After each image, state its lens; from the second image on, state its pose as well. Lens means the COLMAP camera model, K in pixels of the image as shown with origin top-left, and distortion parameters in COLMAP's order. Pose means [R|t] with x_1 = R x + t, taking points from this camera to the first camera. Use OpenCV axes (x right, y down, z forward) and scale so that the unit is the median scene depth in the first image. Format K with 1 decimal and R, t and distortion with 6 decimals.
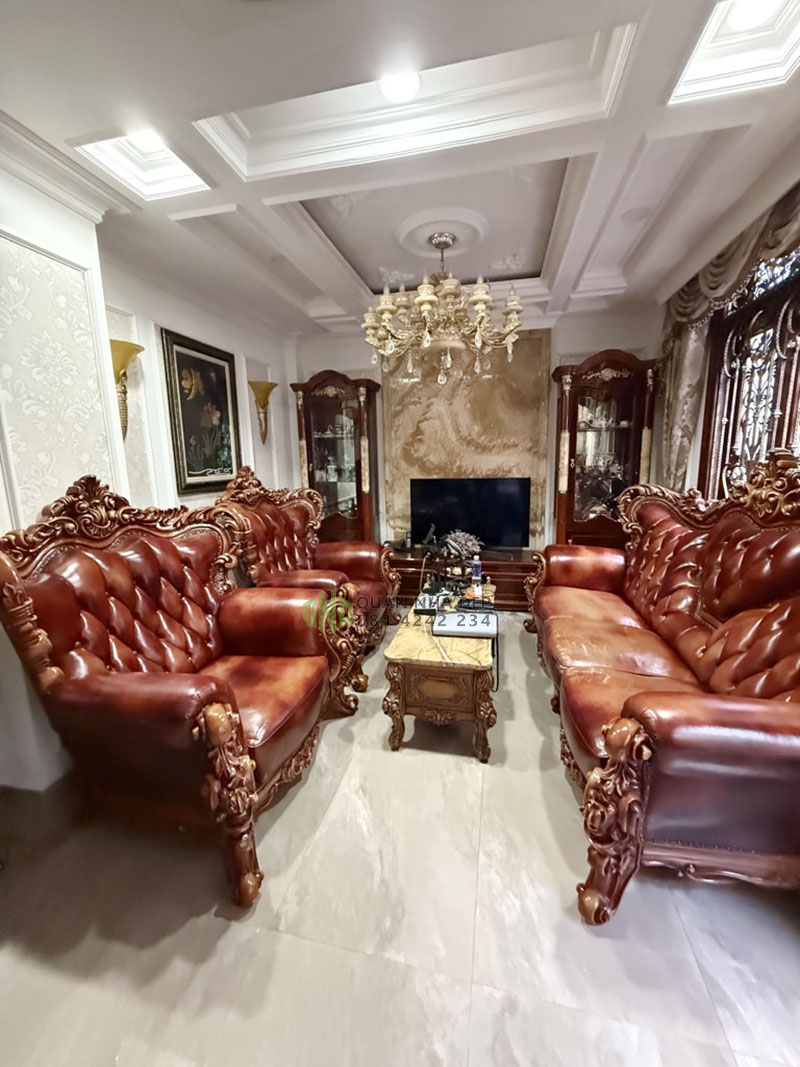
lens RADIAL K [[424.5, 0, 398.8], [0, 424.5, 529.6], [0, 0, 1]] dist [-0.000082, 0.000356]
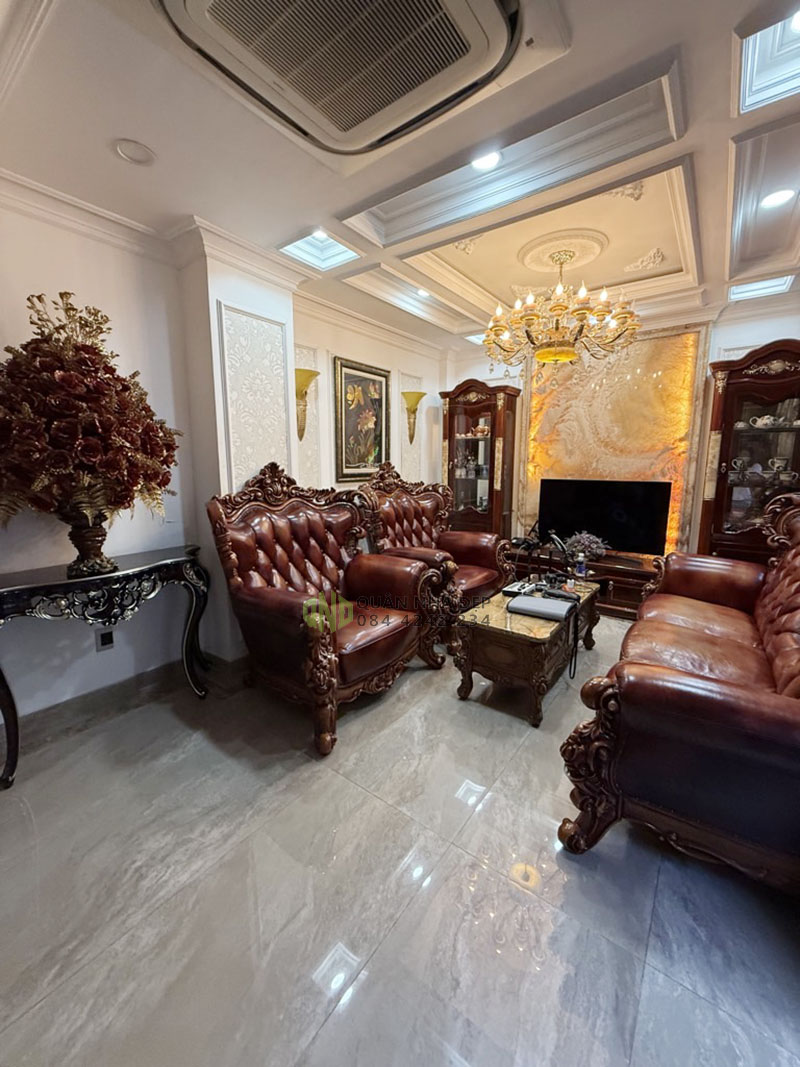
lens RADIAL K [[424.5, 0, 398.8], [0, 424.5, 529.6], [0, 0, 1]] dist [-0.000082, 0.000356]
pose [[0.914846, 0.086592, -0.394410, 0.229314], [-0.089736, 0.995910, 0.010505, 0.043189], [0.393706, 0.025783, 0.918875, -0.156383]]
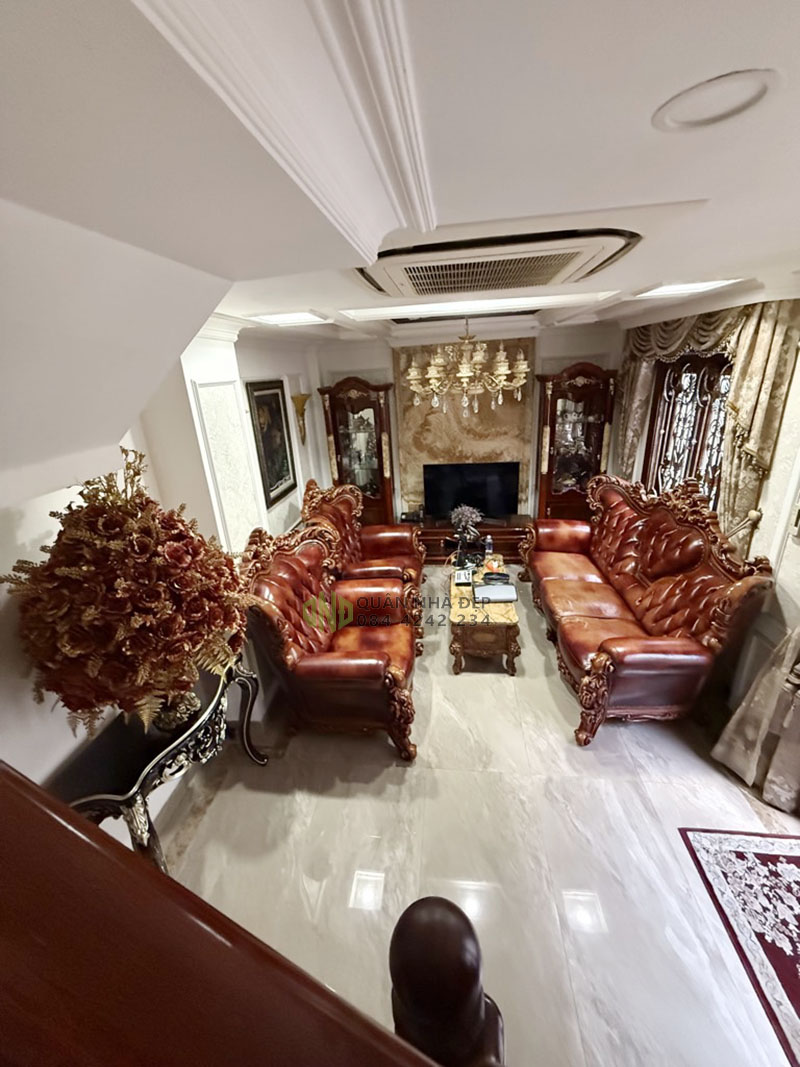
lens RADIAL K [[424.5, 0, 398.8], [0, 424.5, 529.6], [0, 0, 1]] dist [-0.000082, 0.000356]
pose [[0.993049, -0.074025, 0.091514, -0.299952], [0.055966, 0.980925, 0.186158, -0.297248], [-0.103549, -0.179742, 0.978249, -0.408725]]
